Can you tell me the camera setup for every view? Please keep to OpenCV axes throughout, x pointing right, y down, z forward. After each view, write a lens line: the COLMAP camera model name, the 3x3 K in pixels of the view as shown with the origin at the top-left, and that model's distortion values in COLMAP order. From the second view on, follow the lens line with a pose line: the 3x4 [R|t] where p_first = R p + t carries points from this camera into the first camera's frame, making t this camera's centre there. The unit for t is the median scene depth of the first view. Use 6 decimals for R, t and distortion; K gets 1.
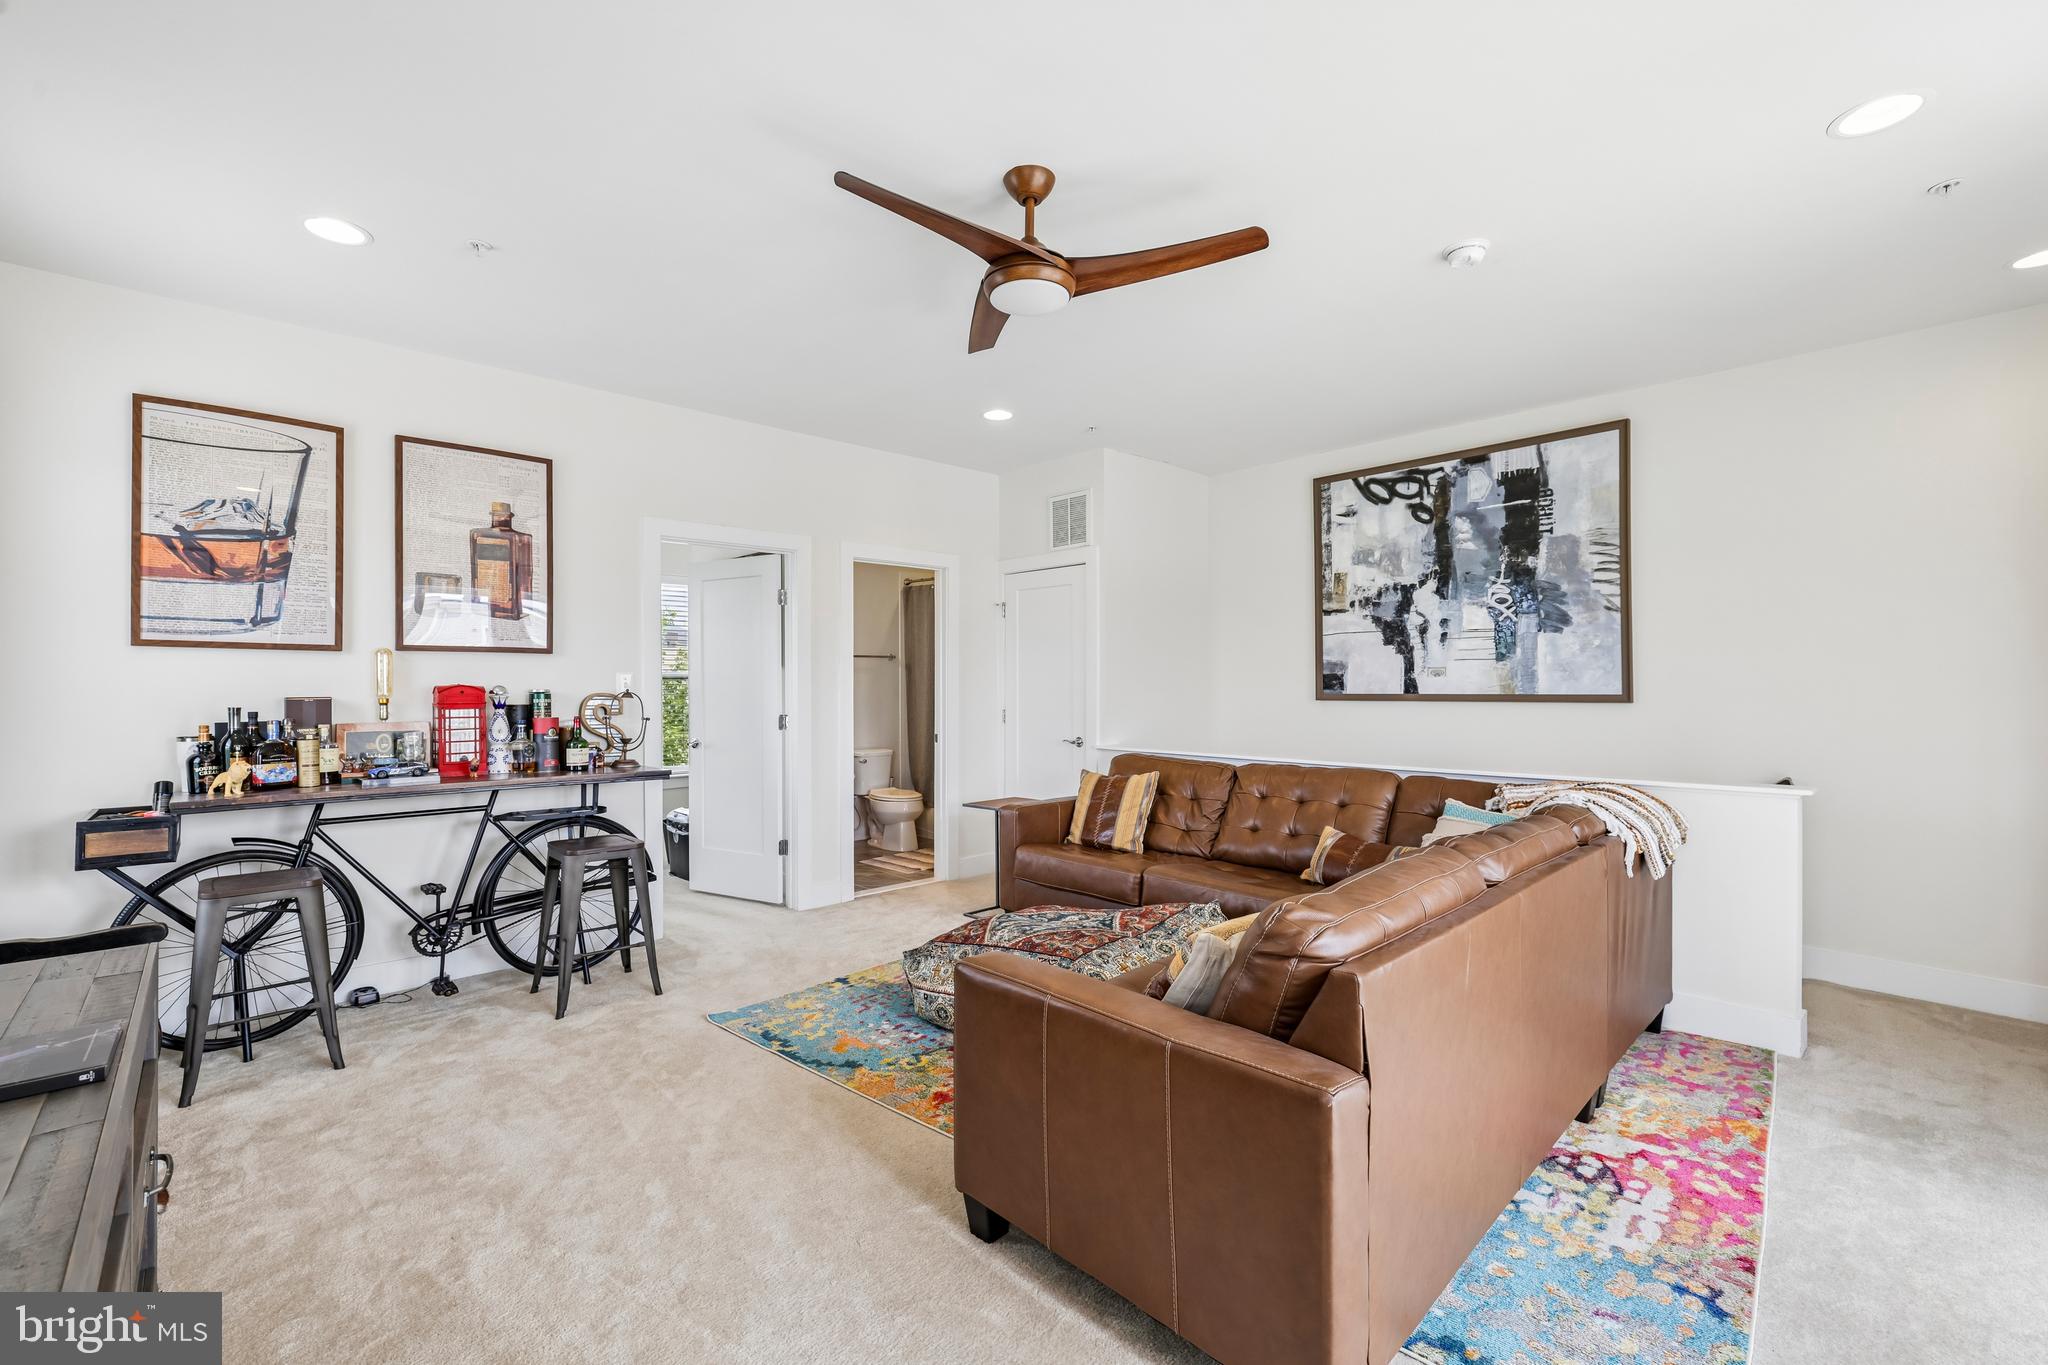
lens RADIAL K [[867.3, 0, 1022.3], [0, 867.3, 683.9], [0, 0, 1]] dist [0.001844, 0.000399]
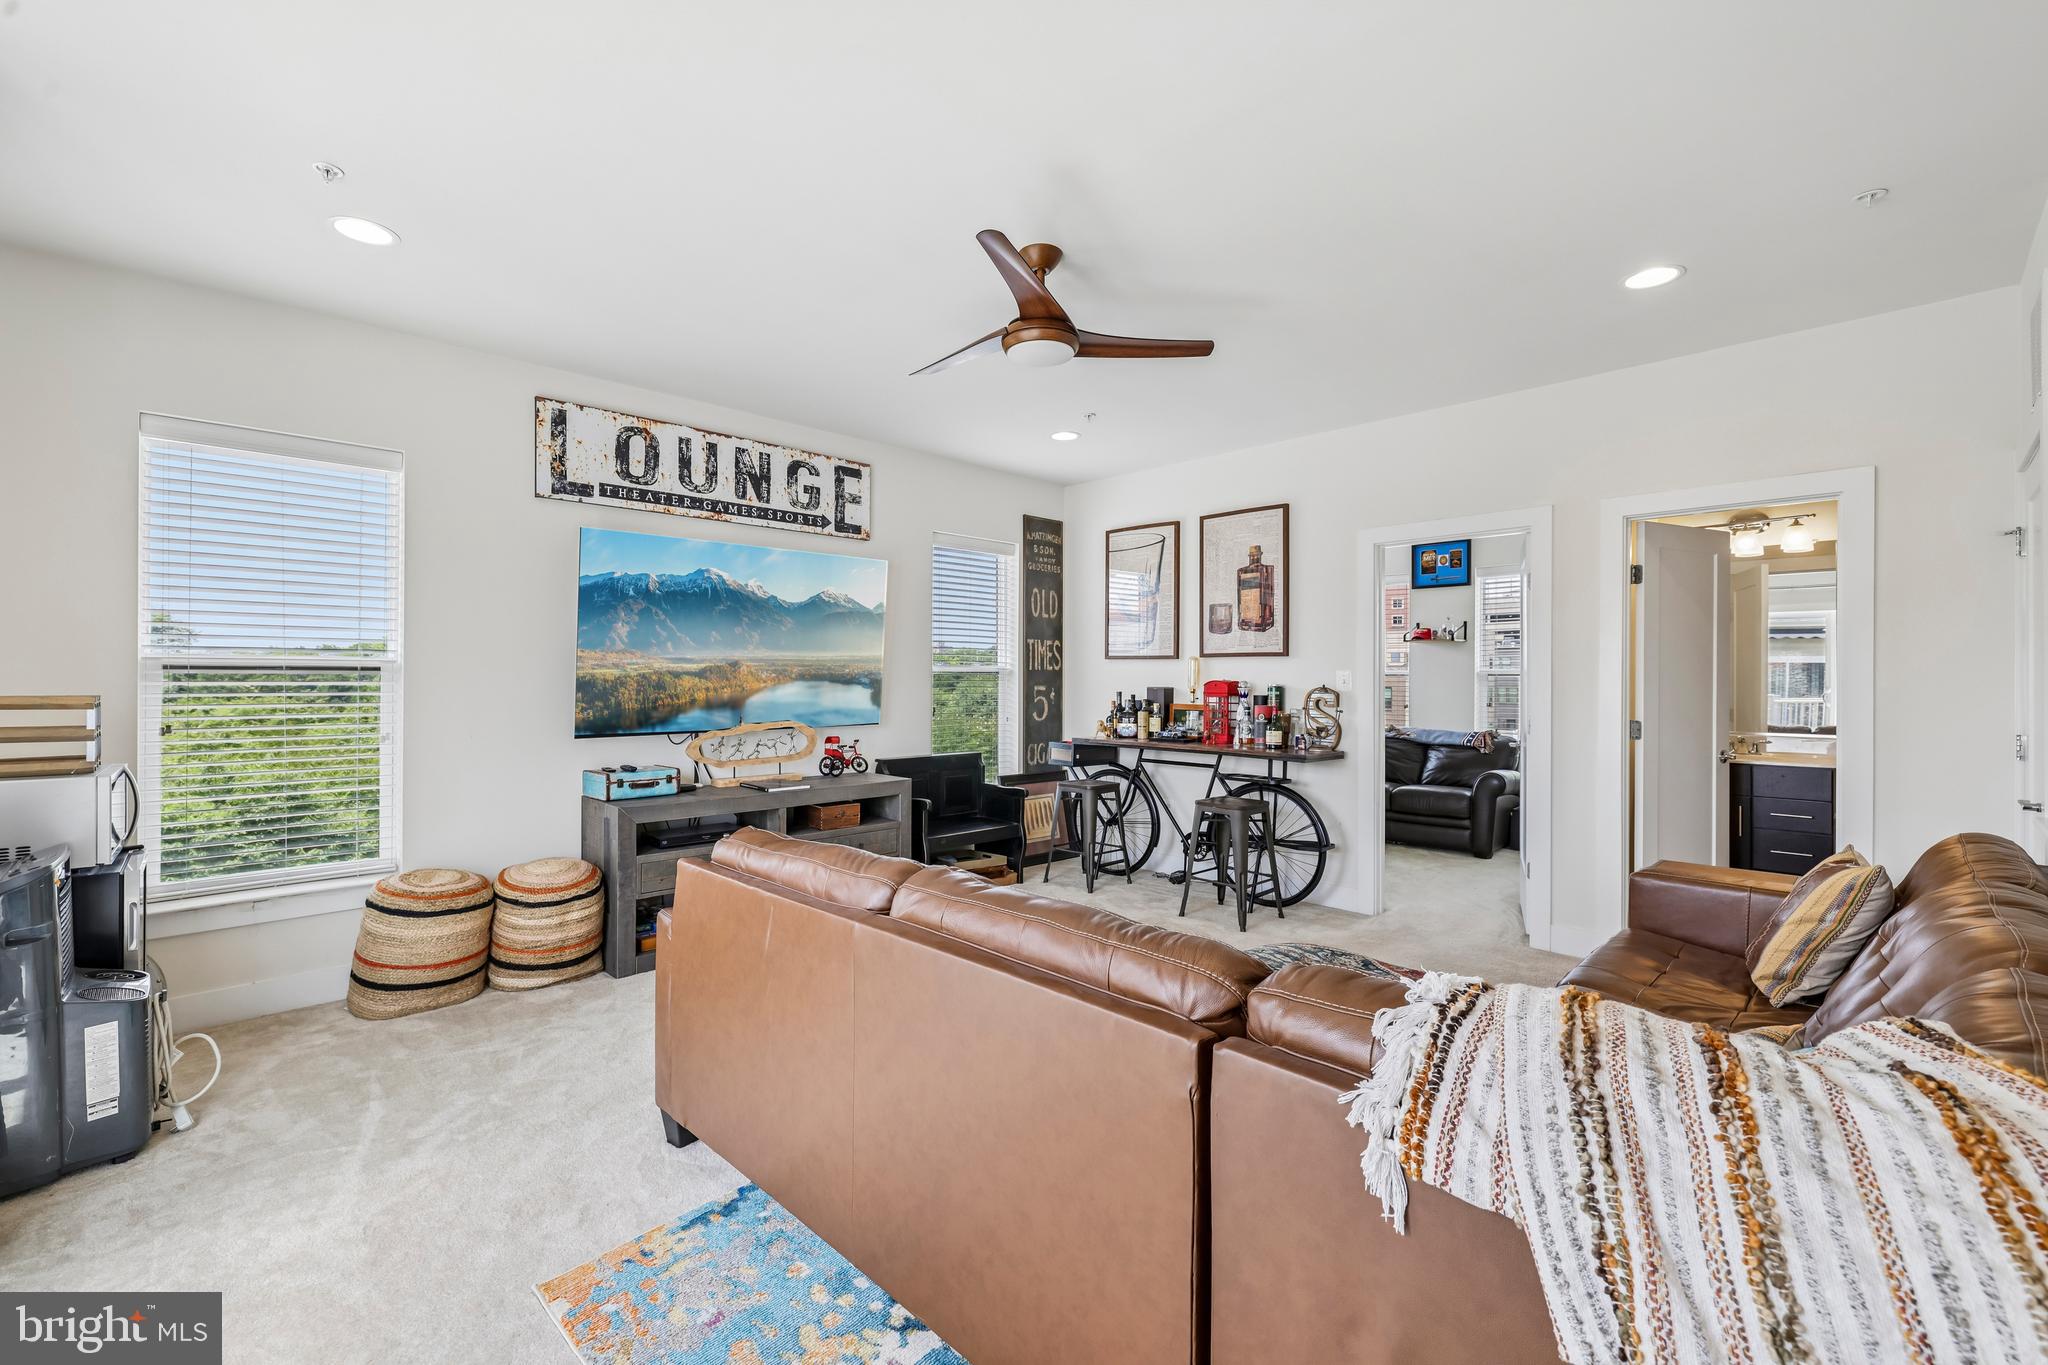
lens RADIAL K [[867.3, 0, 1020.6], [0, 867.3, 676.6], [0, 0, 1]] dist [0.001844, 0.000399]
pose [[0.026015, 0.002016, -0.999660, 0.830003], [-0.002933, 0.999994, 0.001940, -0.007148], [0.999657, 0.002881, 0.026021, 0.669353]]
